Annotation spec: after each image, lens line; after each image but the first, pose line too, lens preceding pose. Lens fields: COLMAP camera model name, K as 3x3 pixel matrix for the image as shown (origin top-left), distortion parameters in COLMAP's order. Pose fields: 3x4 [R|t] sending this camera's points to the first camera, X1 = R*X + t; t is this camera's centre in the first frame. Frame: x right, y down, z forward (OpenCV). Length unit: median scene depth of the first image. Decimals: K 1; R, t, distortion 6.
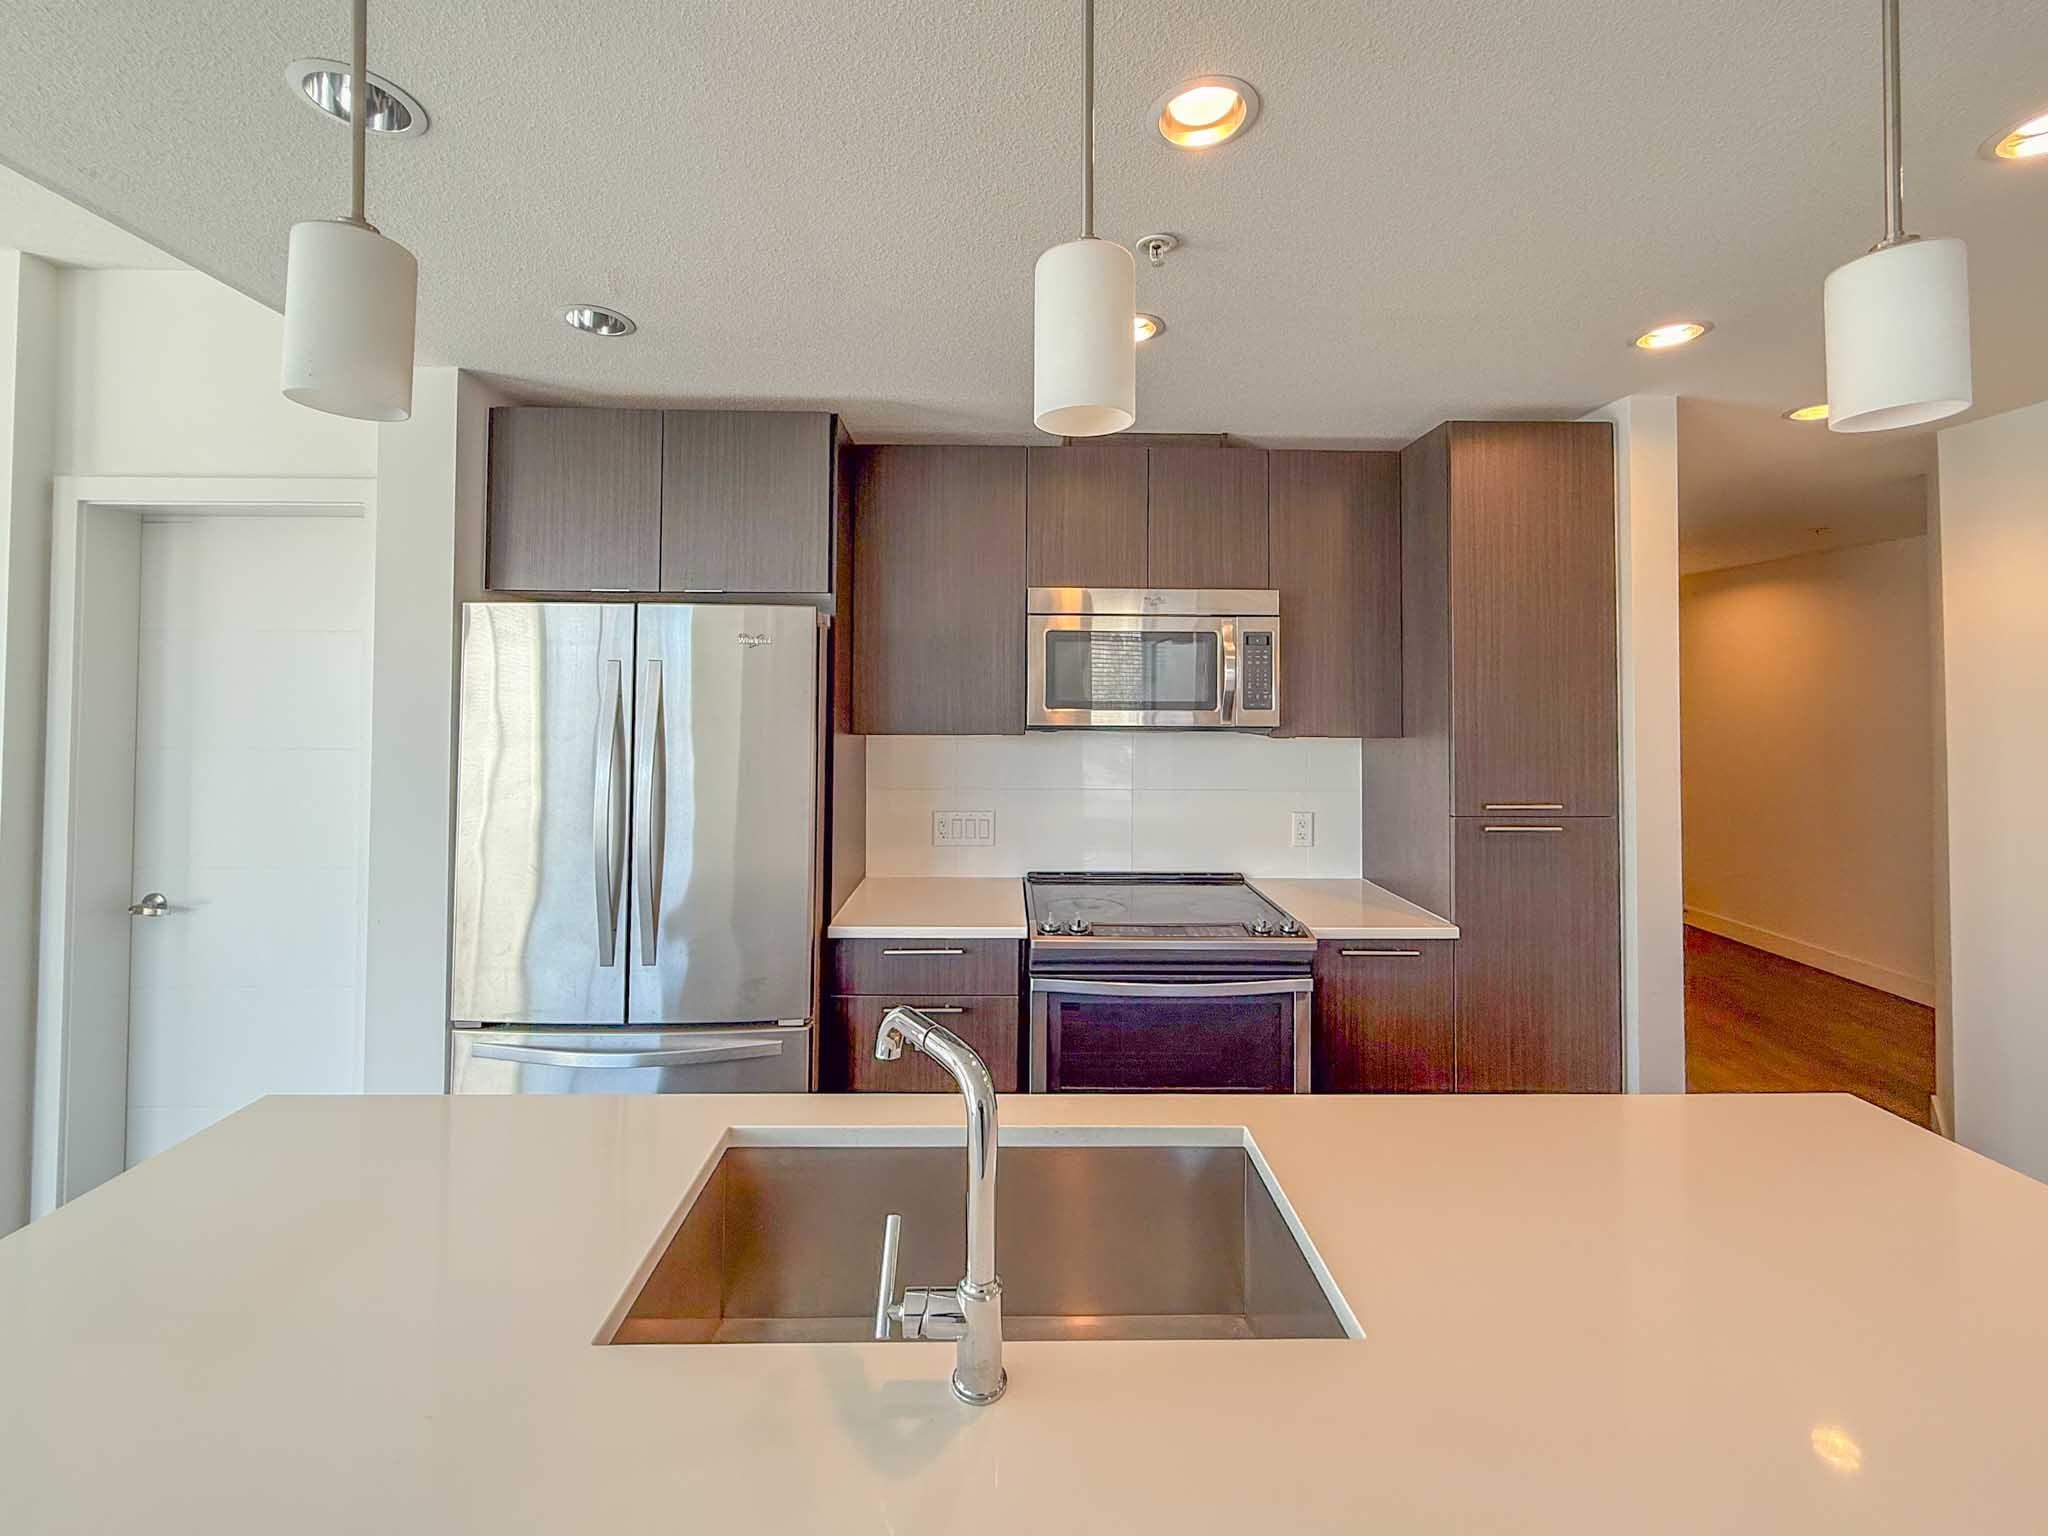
lens RADIAL K [[852.4, 0, 1021.7], [0, 852.4, 686.7], [0, 0, 1]] dist [-0.002850, -0.000326]
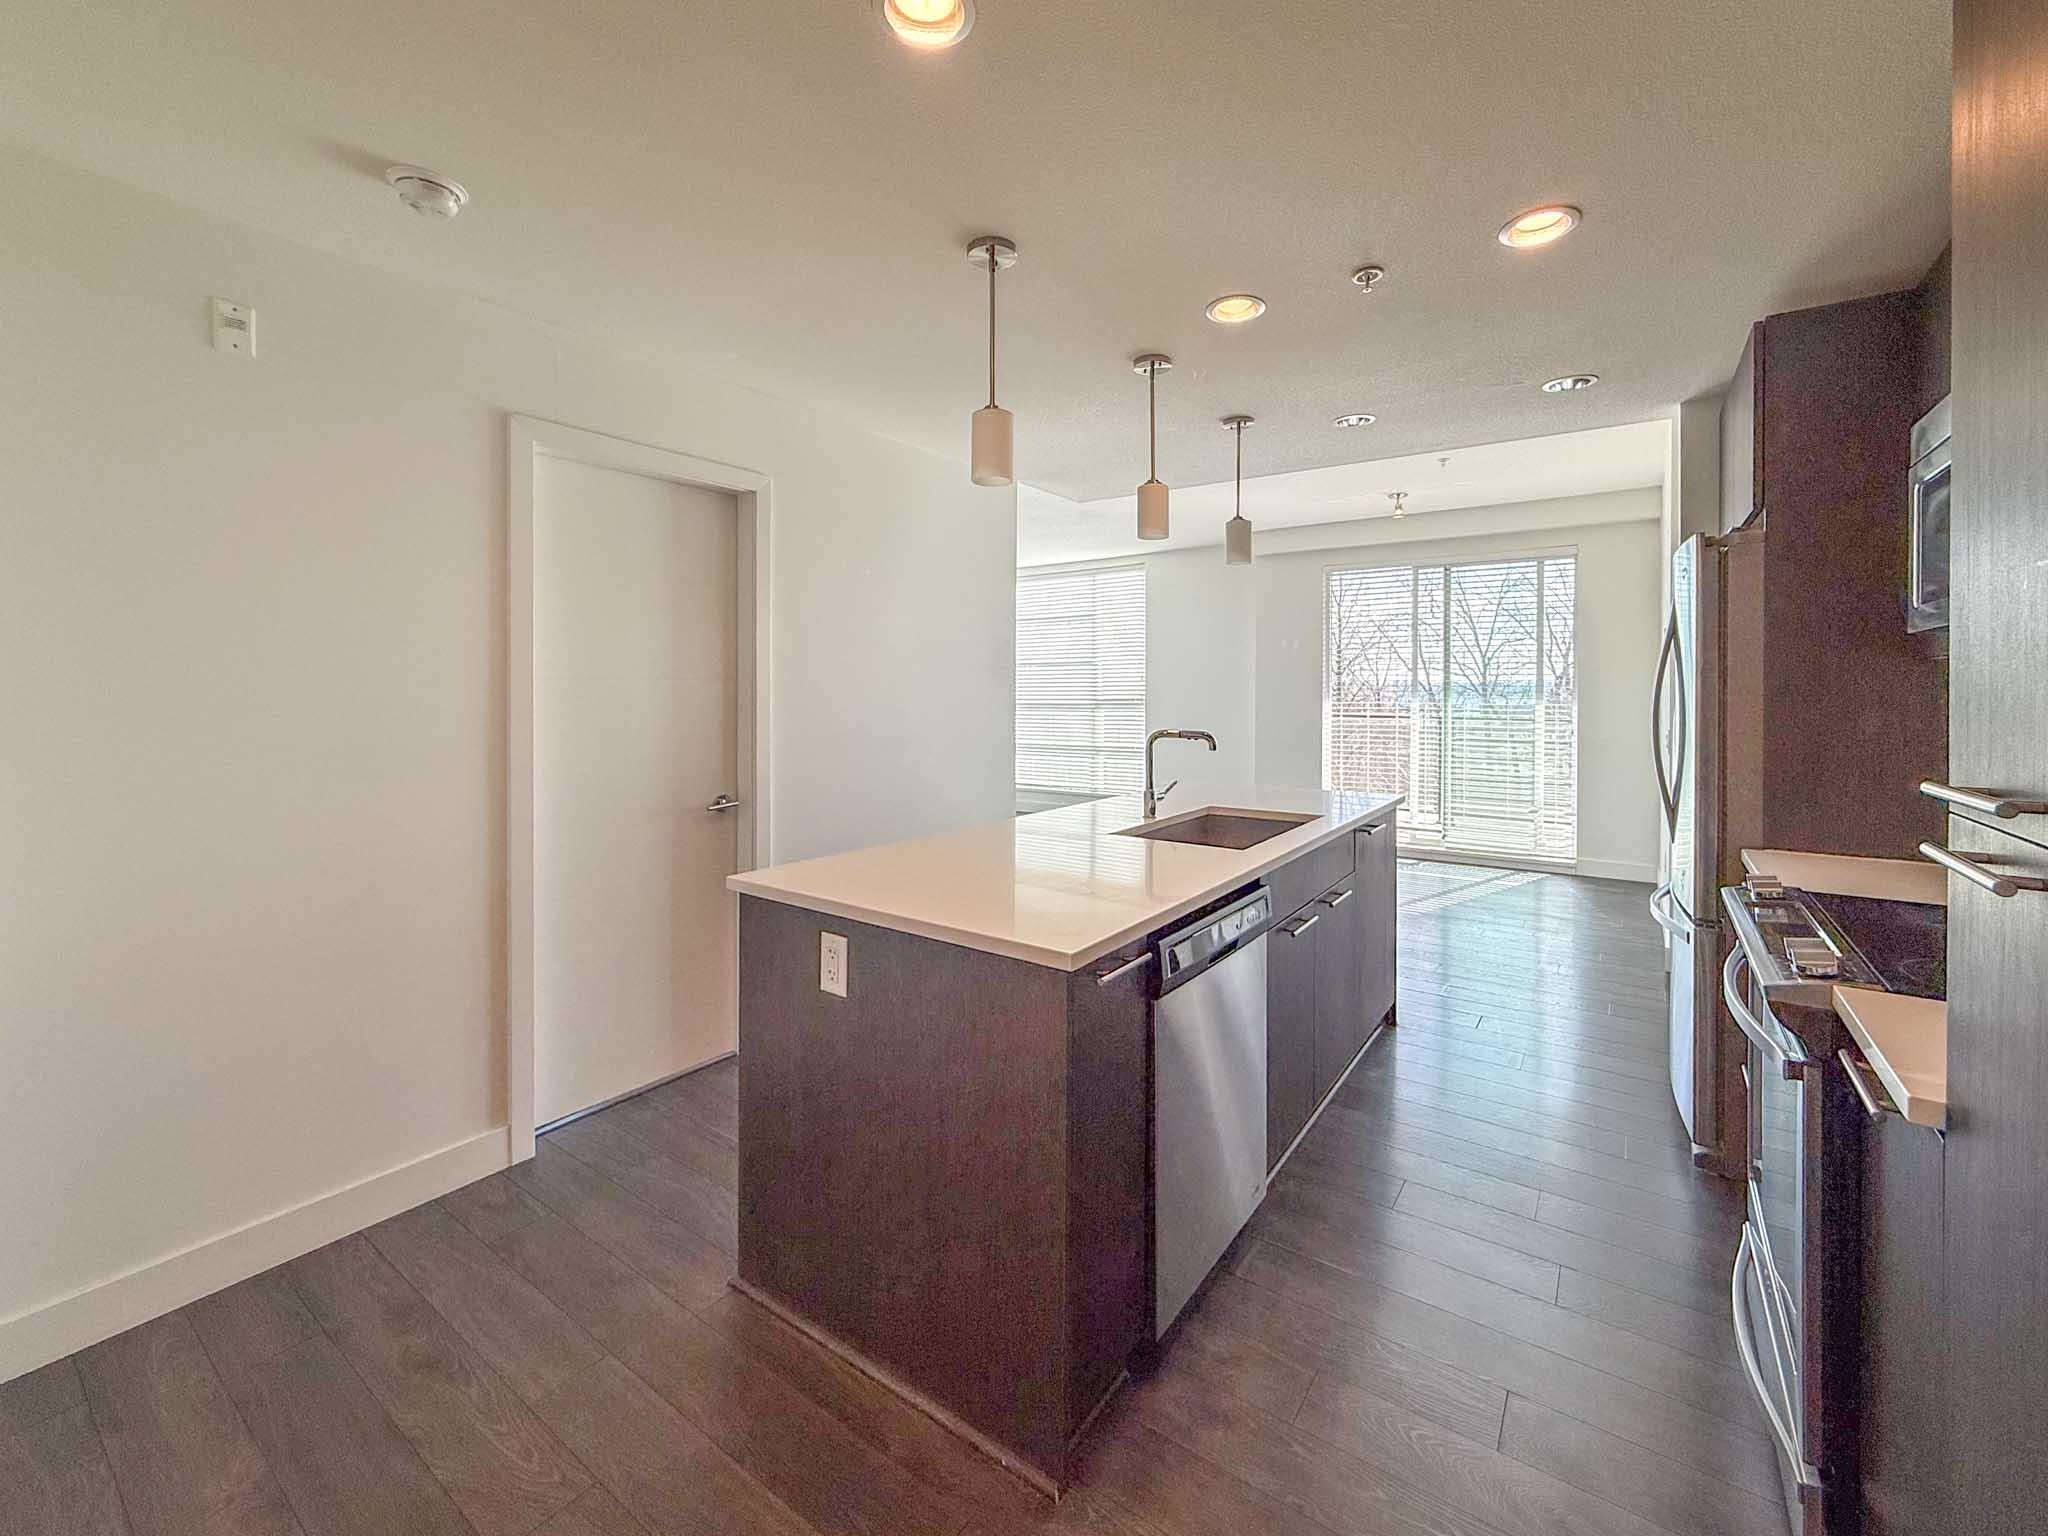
lens RADIAL K [[852.4, 0, 1021.7], [0, 852.4, 686.7], [0, 0, 1]] dist [-0.002850, -0.000326]
pose [[-0.598604, -0.009614, -0.800988, 0.981150], [0.009207, 0.999779, -0.018881, 0.094539], [0.800993, -0.018677, -0.598383, 0.850921]]
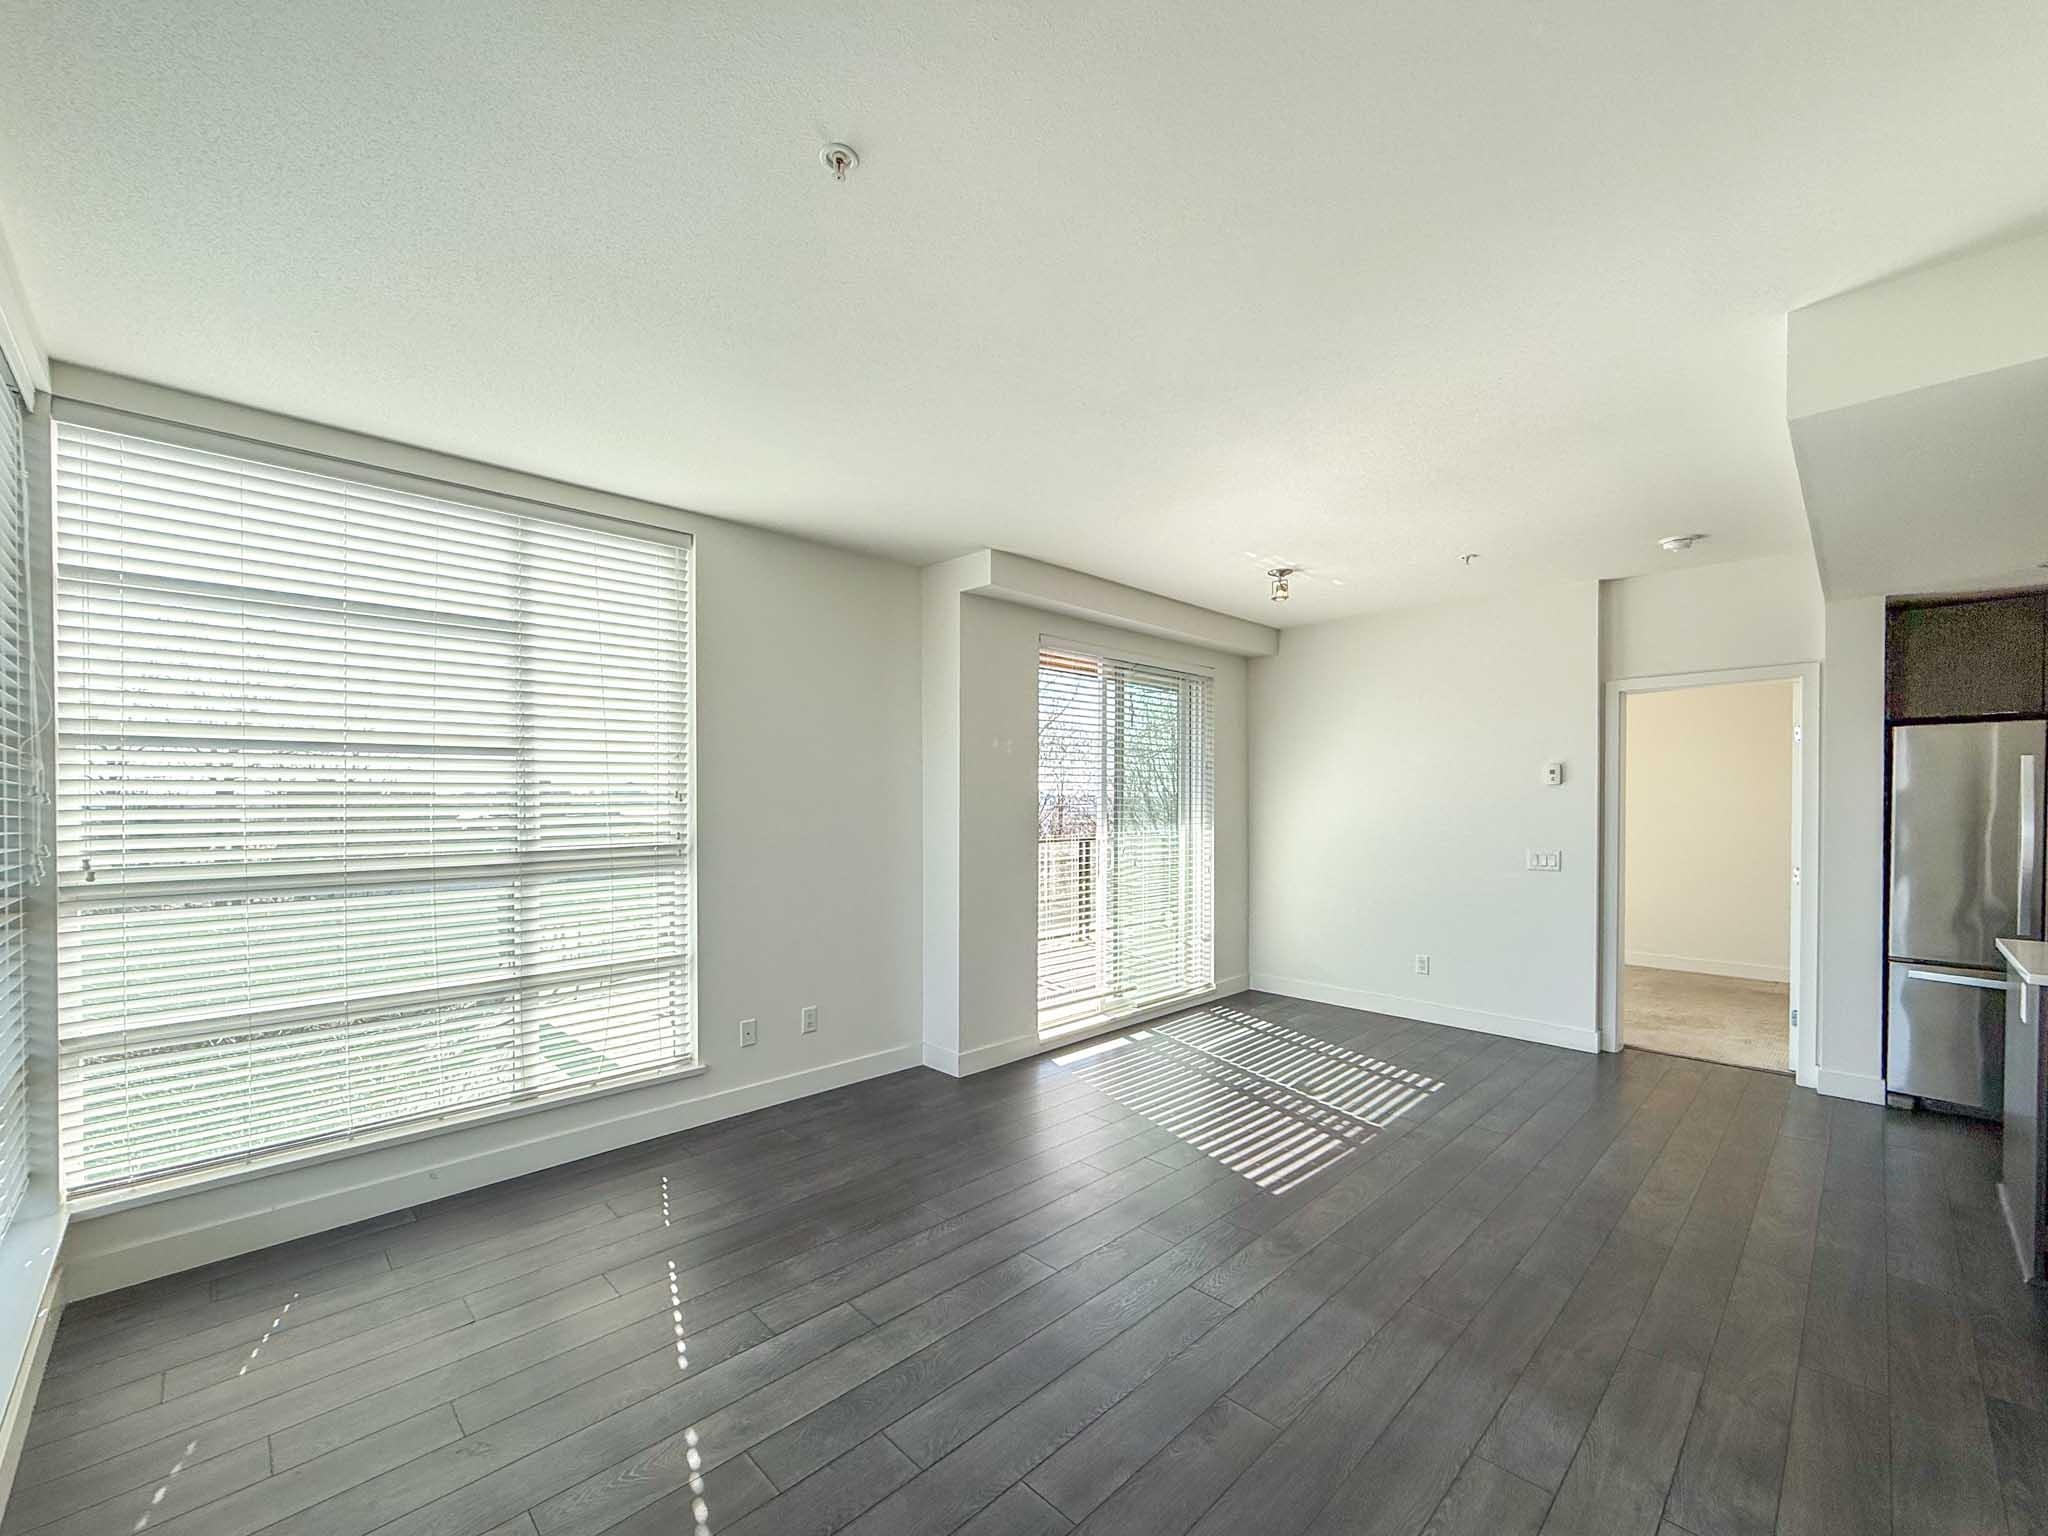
lens RADIAL K [[828.9, 0, 1026.3], [0, 828.9, 814.6], [0, 0, 1]] dist [0.000908, -0.000103]
pose [[0.680427, 0.003894, -0.732806, -0.538583], [0.020103, 0.999510, 0.023978, 0.006489], [0.732540, -0.031047, 0.680015, -1.320463]]
